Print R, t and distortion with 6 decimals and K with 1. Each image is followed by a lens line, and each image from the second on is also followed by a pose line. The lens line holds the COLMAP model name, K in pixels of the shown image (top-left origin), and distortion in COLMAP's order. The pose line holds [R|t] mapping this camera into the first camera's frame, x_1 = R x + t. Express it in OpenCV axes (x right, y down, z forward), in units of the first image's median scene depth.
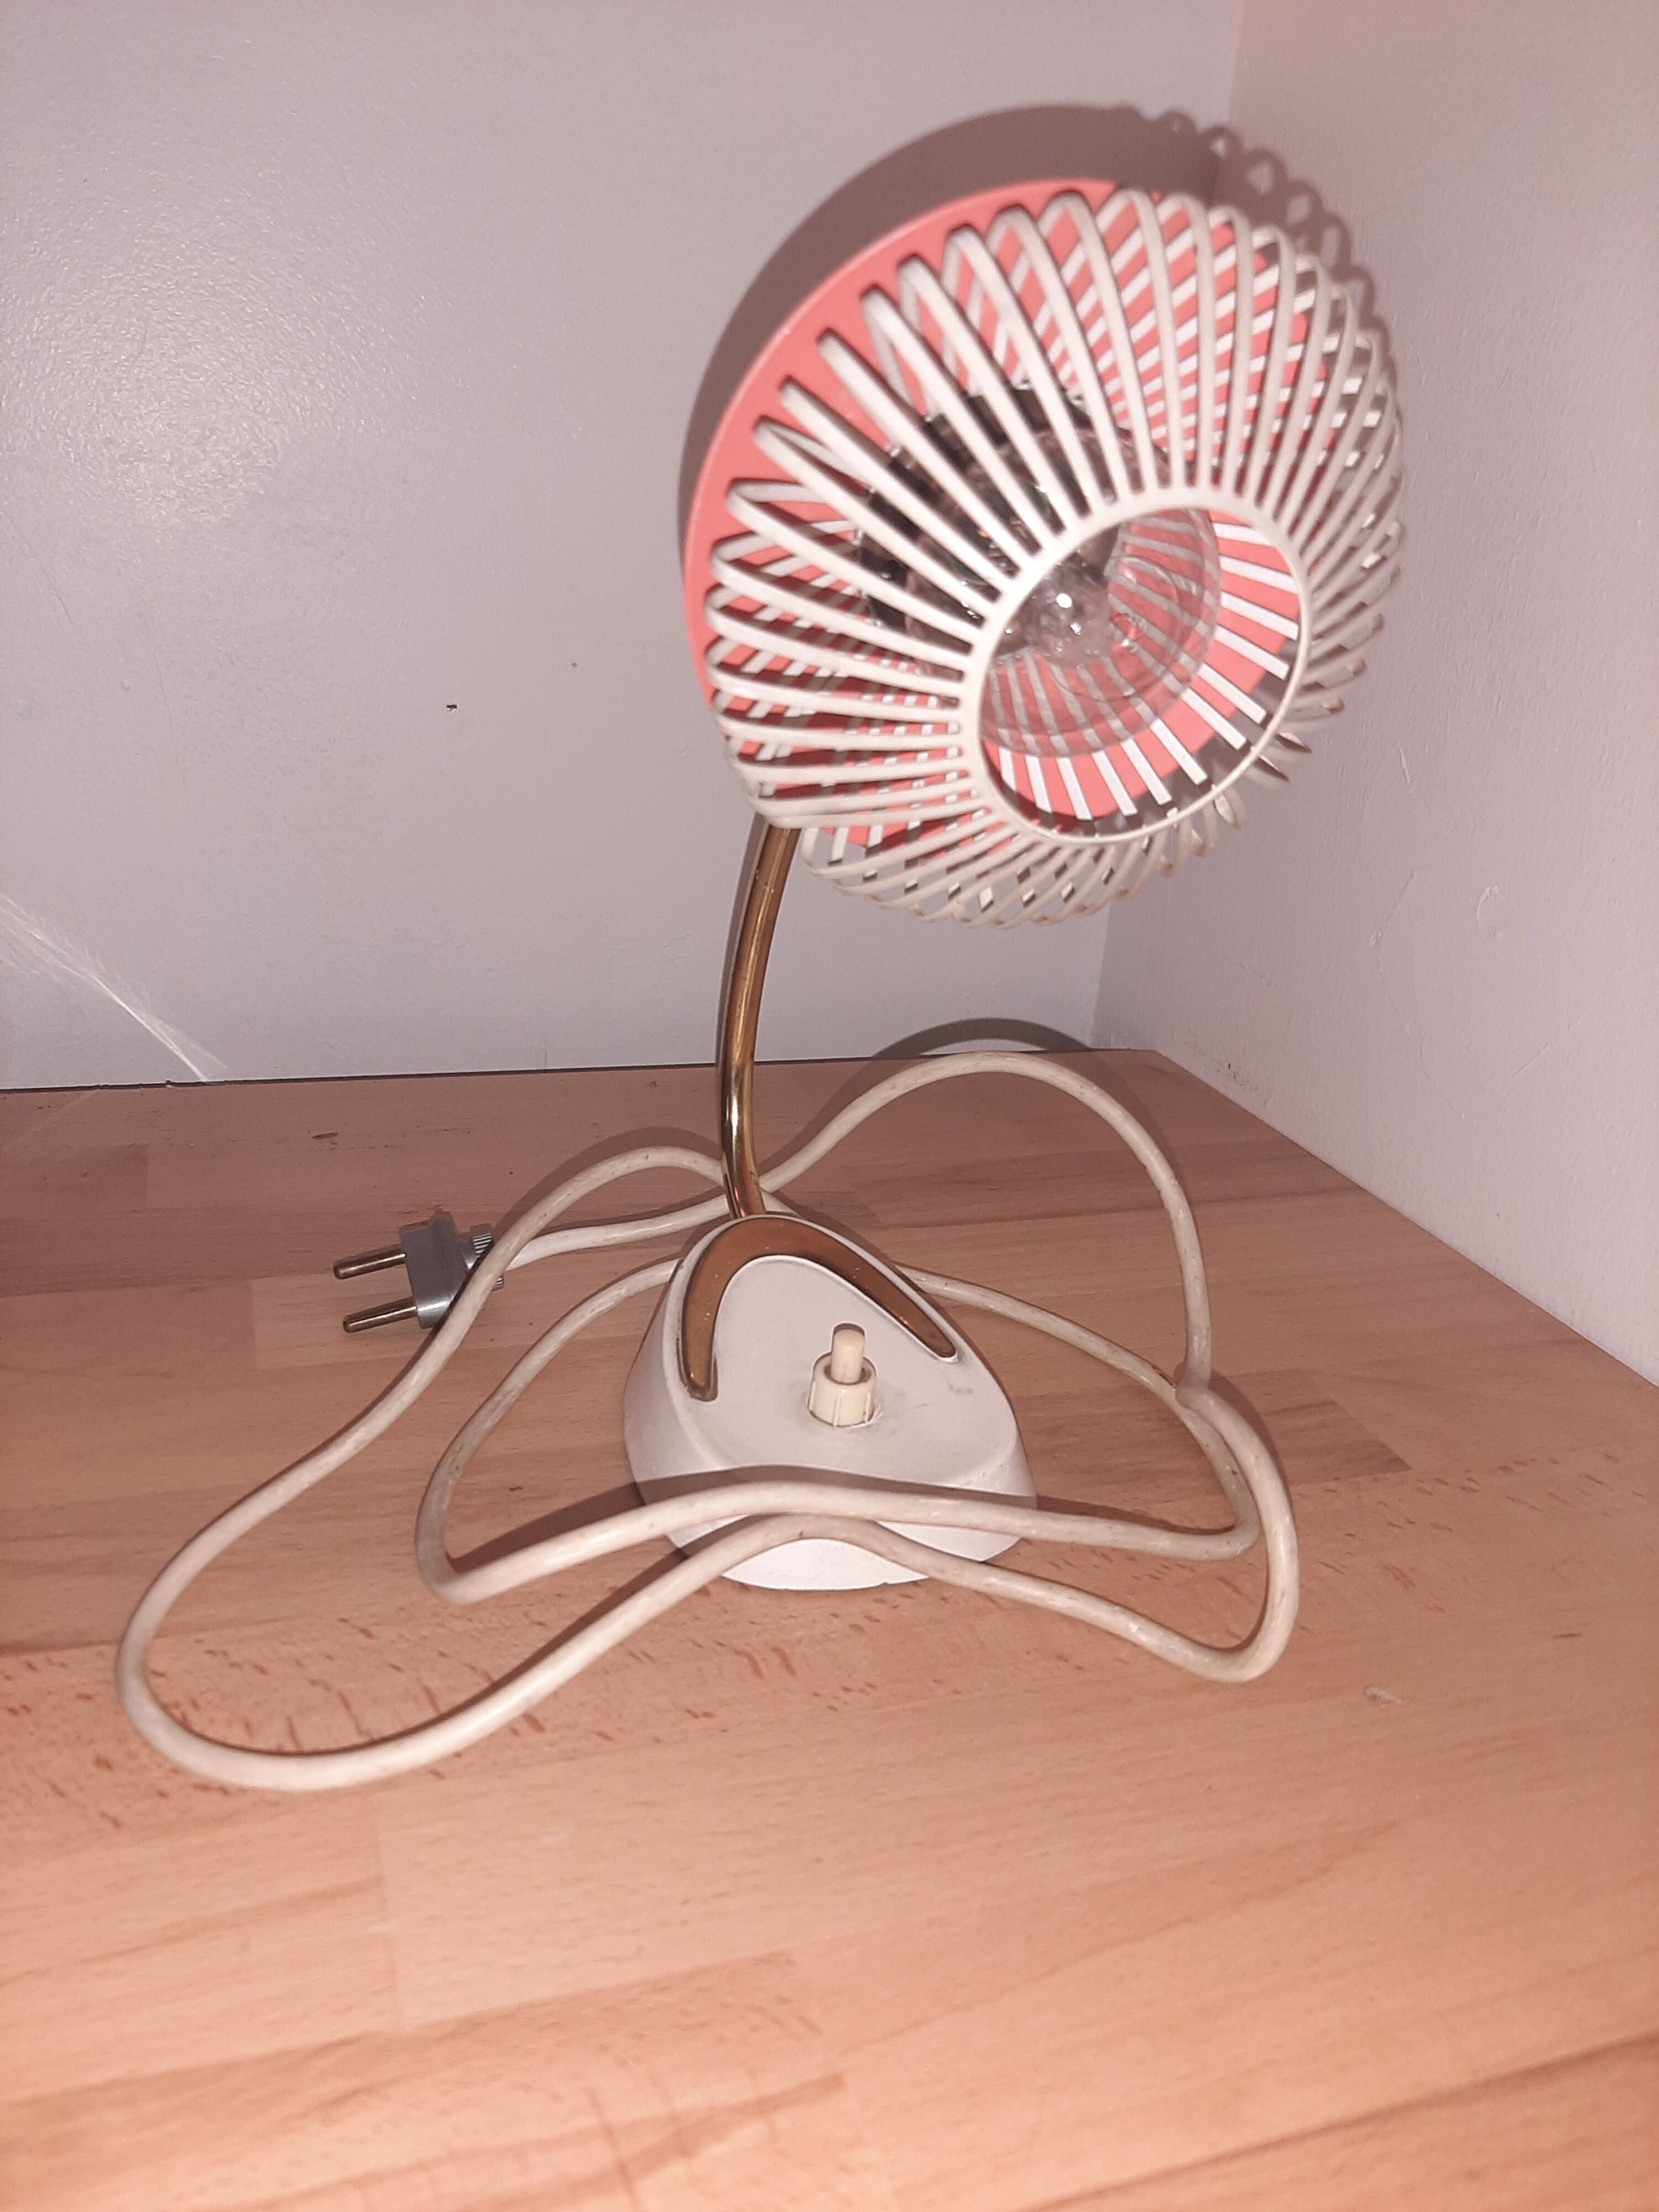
lens RADIAL K [[1810.9, 0, 837.5], [0, 1810.9, 1112.9], [0, 0, 1]] dist [0.035606, -0.116228]
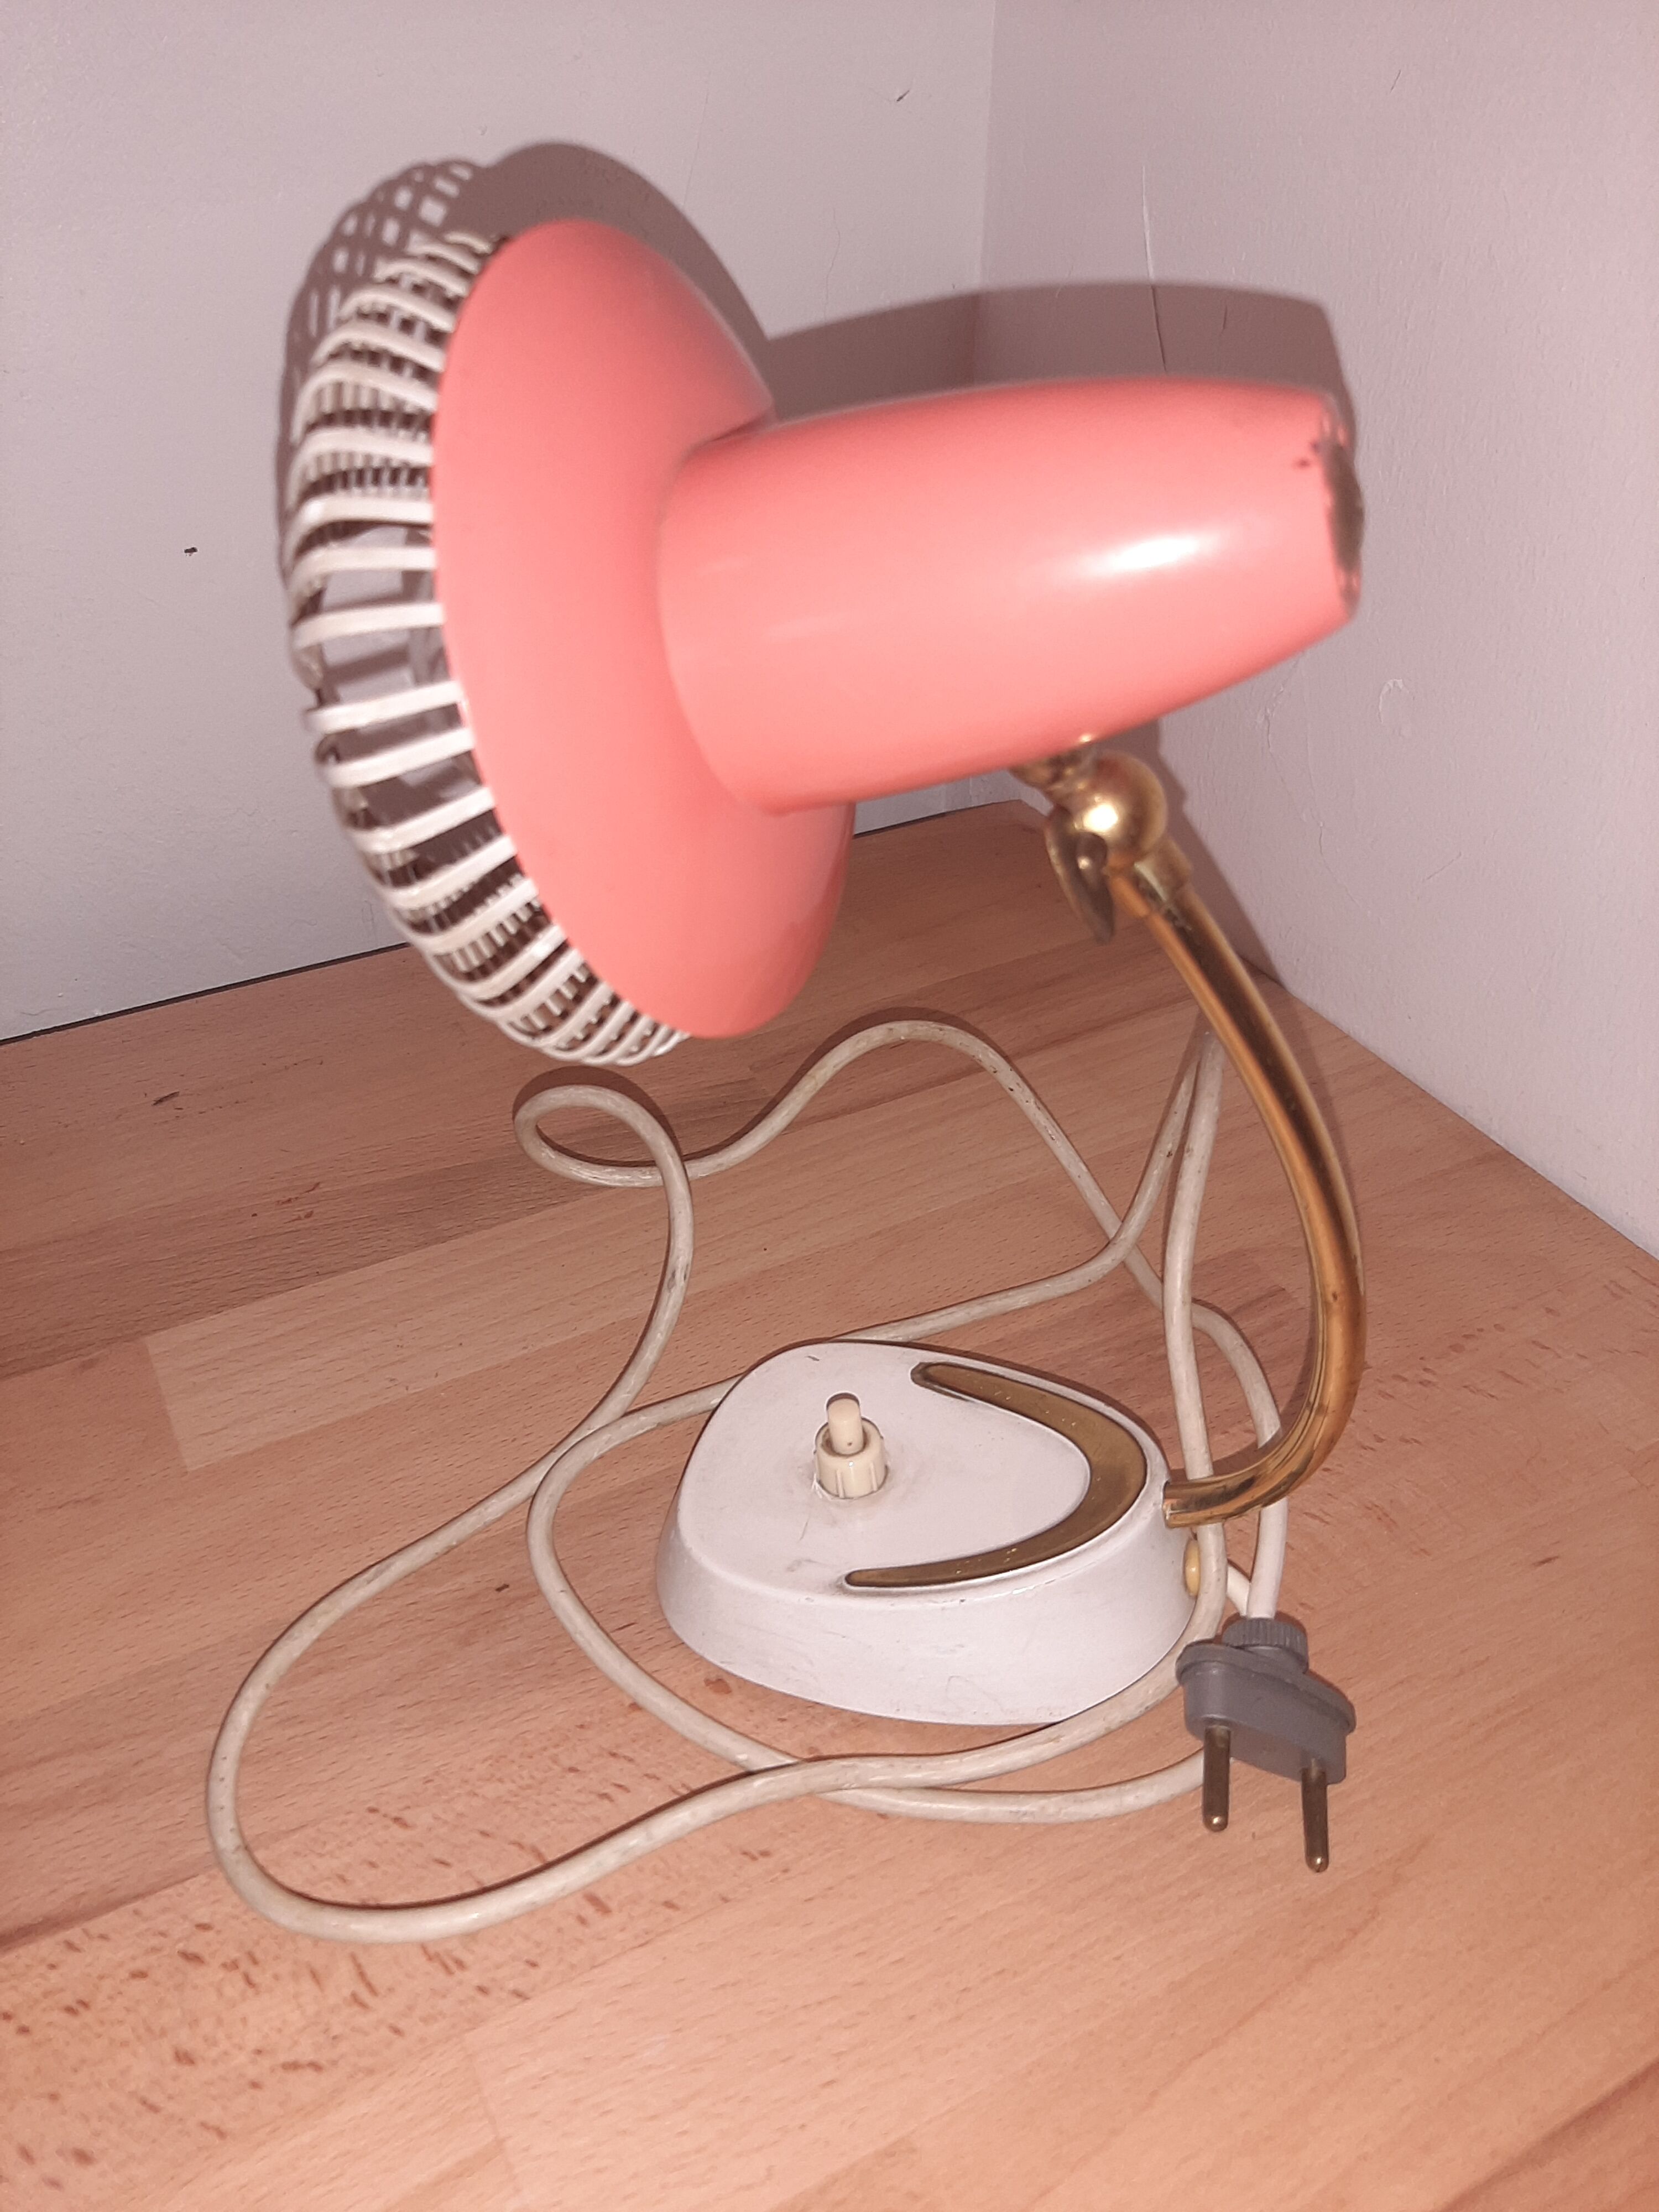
lens RADIAL K [[1810.9, 0, 837.2], [0, 1810.9, 1112.8], [0, 0, 1]] dist [0.035606, -0.116228]
pose [[0.984102, -0.150489, 0.094317, -0.066231], [0.117047, 0.948963, 0.292865, -0.353996], [-0.133576, -0.277169, 0.951491, 0.152073]]
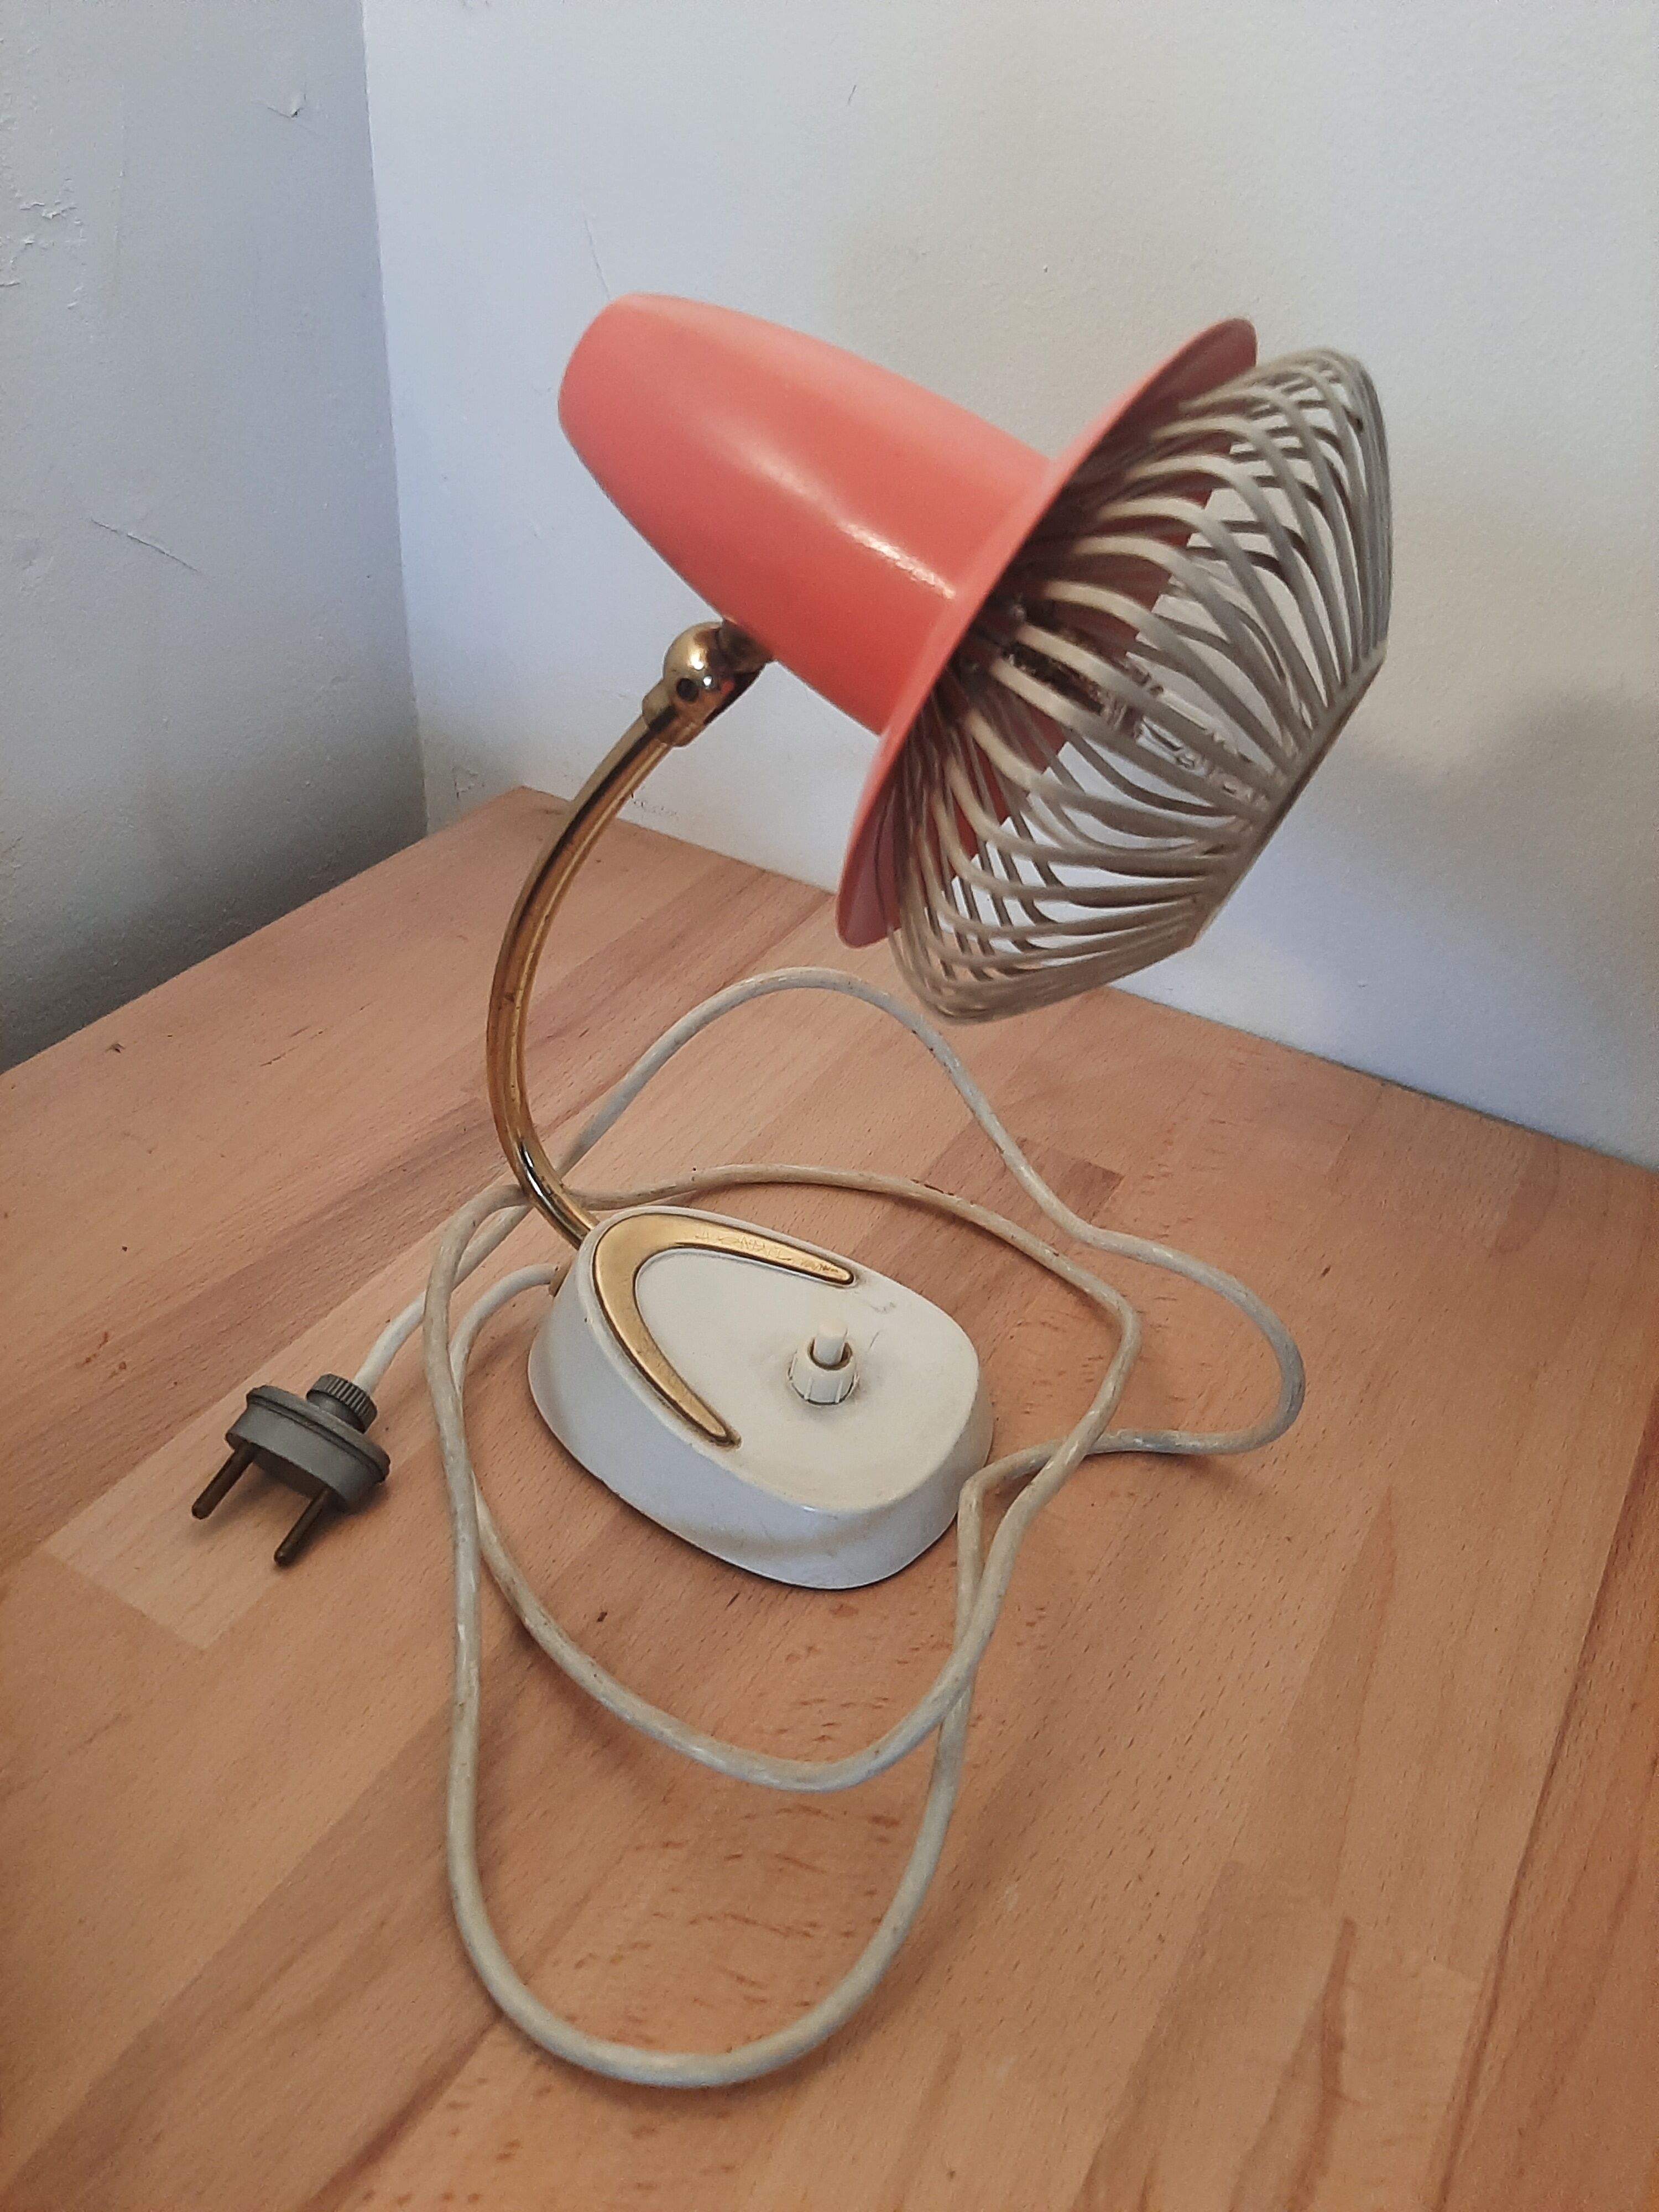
lens RADIAL K [[1810.9, 0, 846.6], [0, 1810.9, 1119.3], [0, 0, 1]] dist [0.035606, -0.116228]
pose [[0.748107, -0.410180, 0.521621, -0.574475], [0.215967, 0.893778, 0.393090, -0.464409], [-0.627451, -0.181420, 0.757227, 0.272263]]
